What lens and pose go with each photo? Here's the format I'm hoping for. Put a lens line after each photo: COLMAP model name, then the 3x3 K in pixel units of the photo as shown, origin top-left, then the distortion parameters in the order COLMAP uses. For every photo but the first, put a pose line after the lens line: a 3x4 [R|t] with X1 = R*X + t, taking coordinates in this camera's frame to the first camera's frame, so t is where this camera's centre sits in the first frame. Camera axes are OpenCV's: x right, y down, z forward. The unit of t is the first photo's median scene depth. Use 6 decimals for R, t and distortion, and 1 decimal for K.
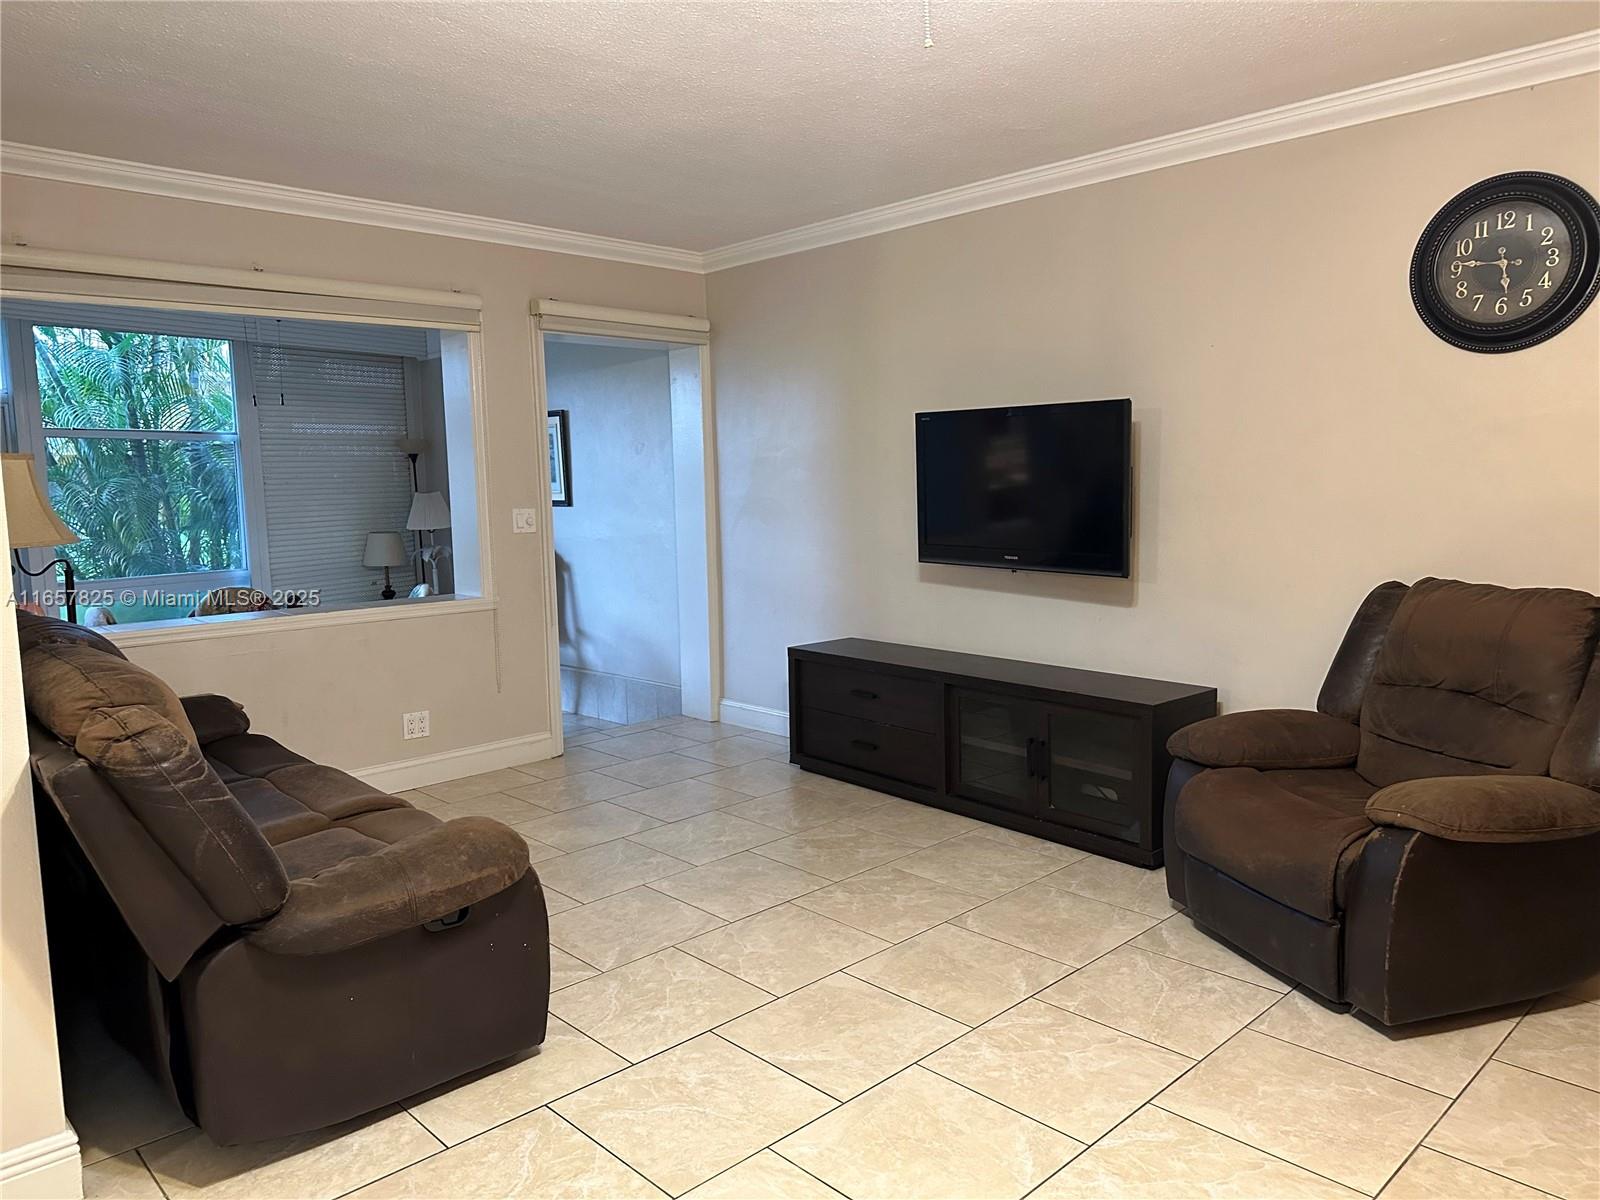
lens RADIAL K [[1118.8, 0, 790.9], [0, 1118.8, 604.2], [0, 0, 1]] dist [0.008639, -0.002841]
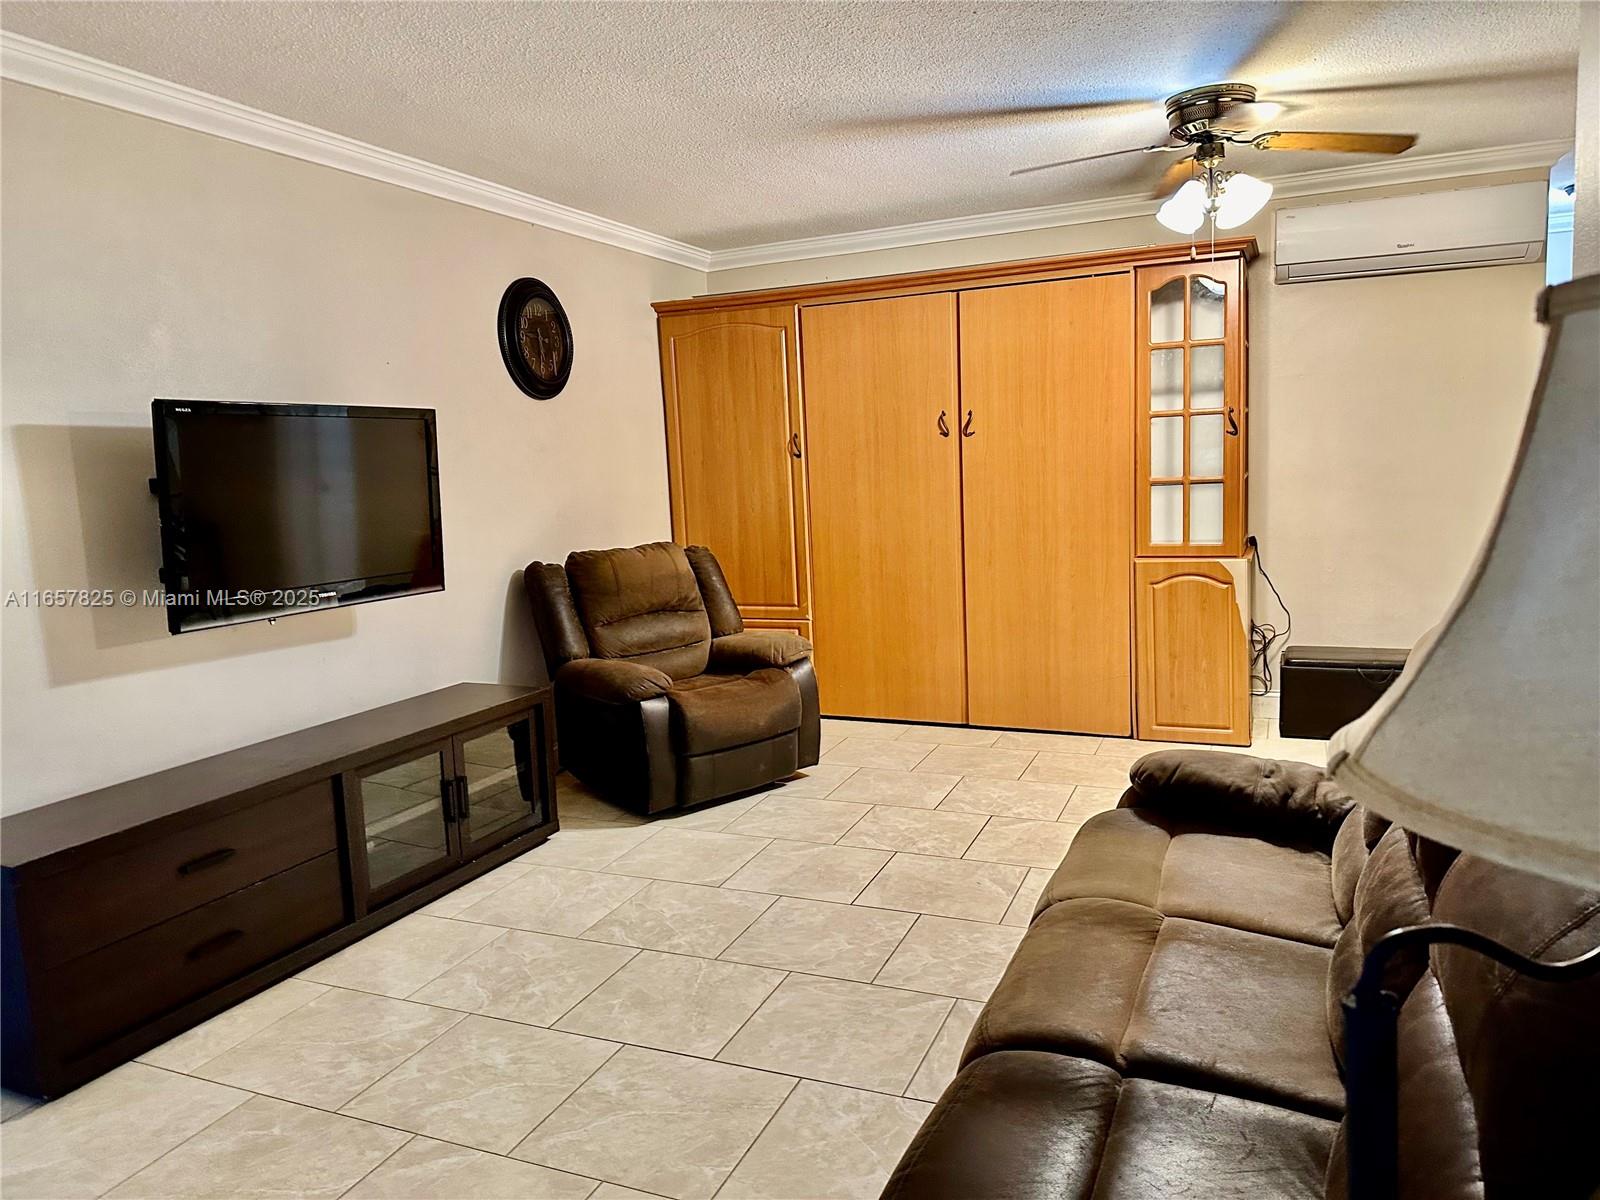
lens RADIAL K [[1118.8, 0, 788.6], [0, 1118.8, 592.1], [0, 0, 1]] dist [0.008639, -0.002841]
pose [[-0.395455, -0.081819, 0.914834, -0.838408], [0.161782, 0.974247, 0.157066, -0.149128], [-0.904125, 0.210116, -0.372034, 1.262703]]
